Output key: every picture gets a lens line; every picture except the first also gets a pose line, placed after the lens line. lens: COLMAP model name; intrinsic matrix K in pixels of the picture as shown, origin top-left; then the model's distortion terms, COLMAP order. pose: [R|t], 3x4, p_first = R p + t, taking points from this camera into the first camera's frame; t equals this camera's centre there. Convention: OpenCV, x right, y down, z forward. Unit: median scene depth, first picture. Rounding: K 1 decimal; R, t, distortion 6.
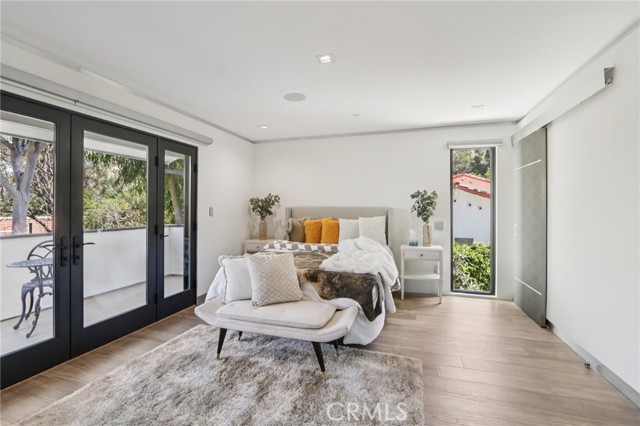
lens RADIAL K [[302.6, 0, 315.3], [0, 302.6, 208.6], [0, 0, 1]] dist [-0.018008, 0.003002]
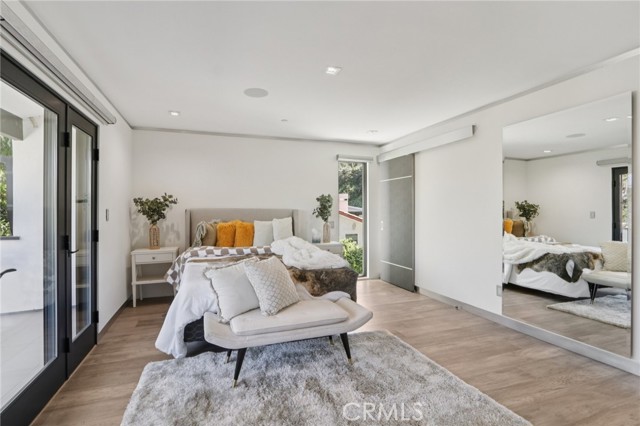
lens RADIAL K [[302.6, 0, 304.0], [0, 302.6, 211.9], [0, 0, 1]] dist [-0.018008, 0.003002]
pose [[0.794449, -0.005319, 0.607308, -0.501963], [0.004148, 0.999986, 0.003332, 0.002509], [-0.607317, -0.000128, 0.794460, 0.150417]]
